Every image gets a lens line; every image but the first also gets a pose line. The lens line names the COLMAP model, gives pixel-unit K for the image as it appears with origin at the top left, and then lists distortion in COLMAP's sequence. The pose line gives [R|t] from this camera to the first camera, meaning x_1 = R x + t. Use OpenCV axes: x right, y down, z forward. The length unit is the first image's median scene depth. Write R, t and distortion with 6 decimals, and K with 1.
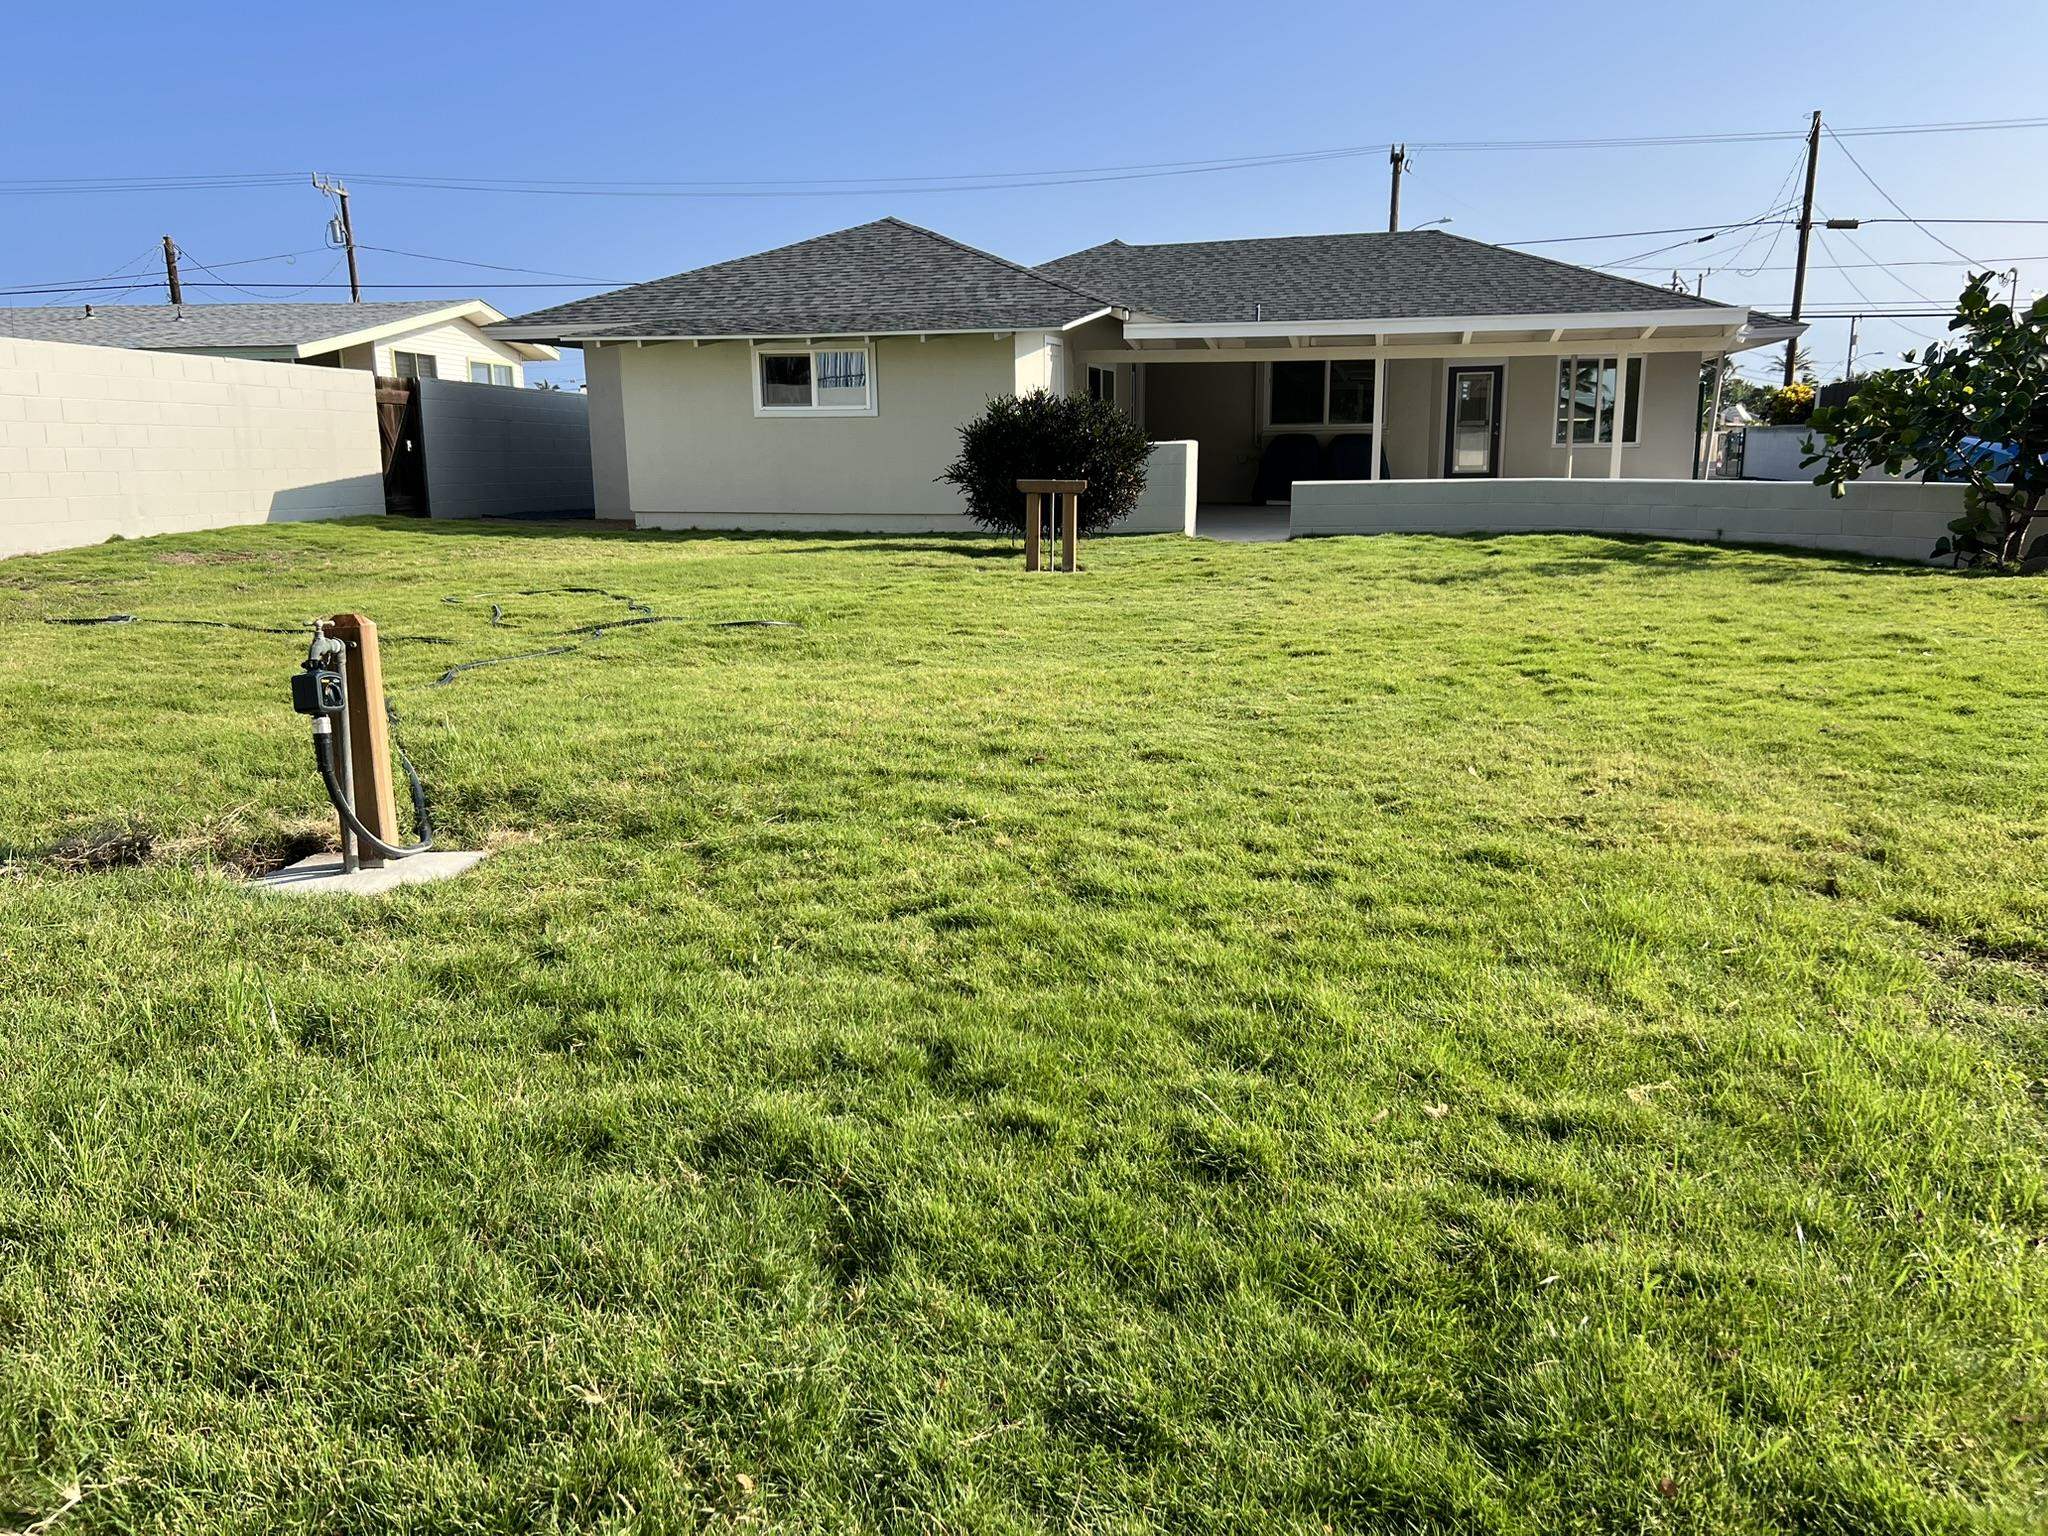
lens RADIAL K [[1551.1, 0, 1030.6], [0, 1551.1, 769.7], [0, 0, 1]] dist [0.023161, -0.017100]
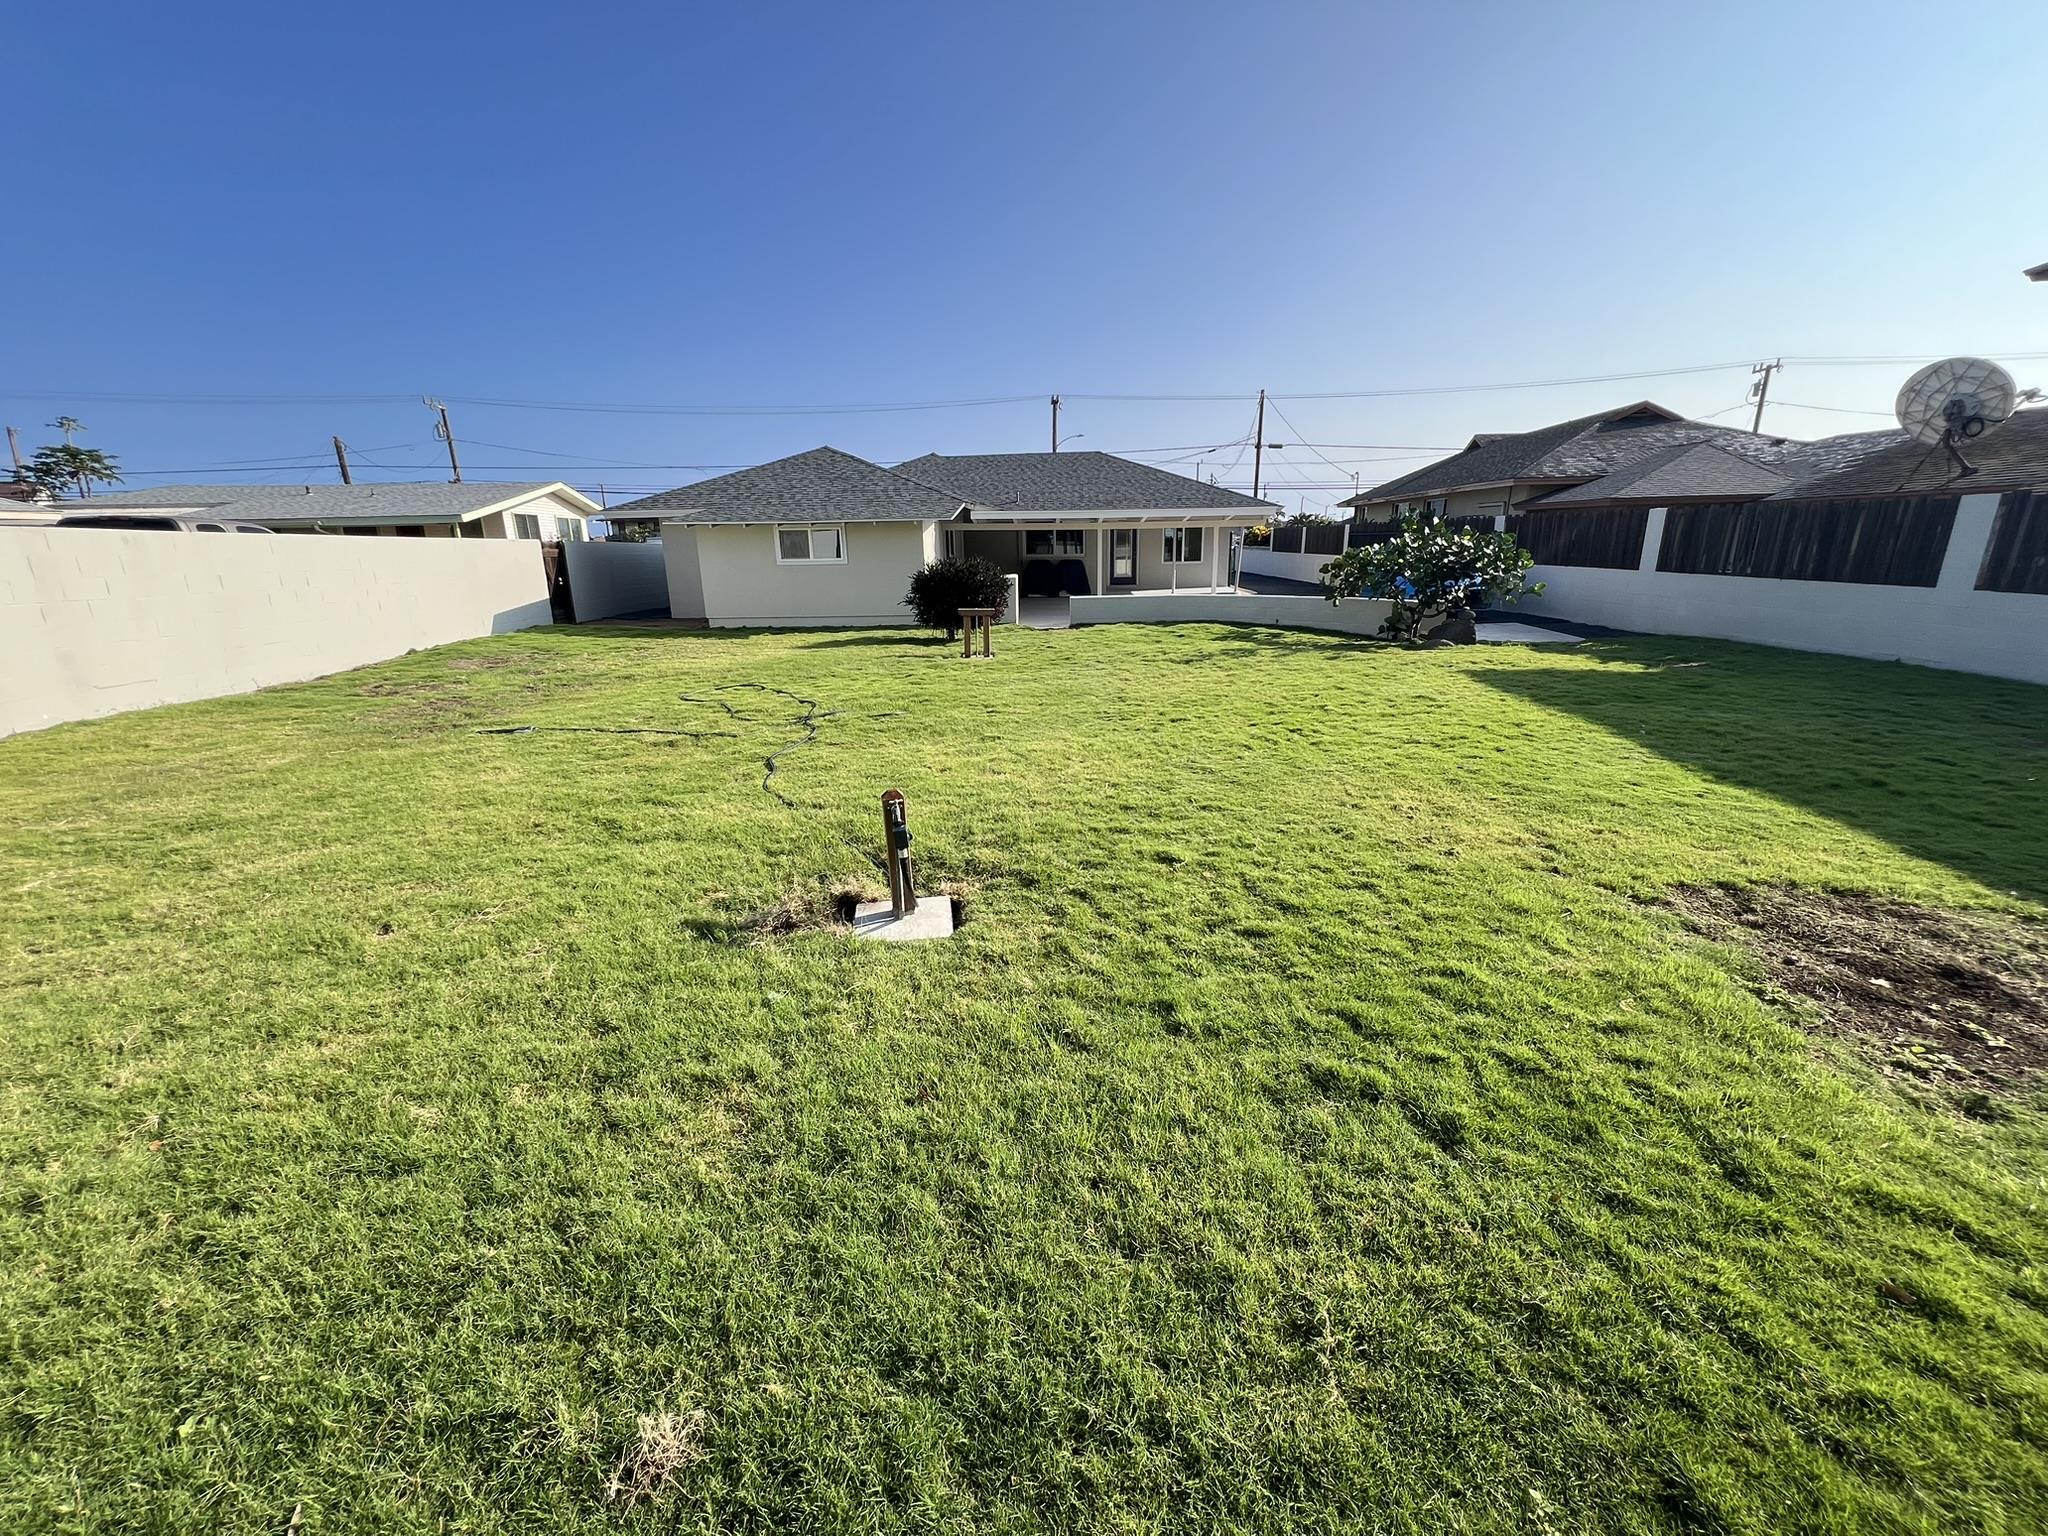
lens RADIAL K [[817.6, 0, 1032.1], [0, 817.6, 769.7], [0, 0, 1]] dist [-0.003452, -0.000098]
pose [[0.977780, -0.062522, 0.200092, -0.093695], [0.050353, 0.996592, 0.065341, -0.036657], [-0.203495, -0.053814, 0.977596, -0.008560]]
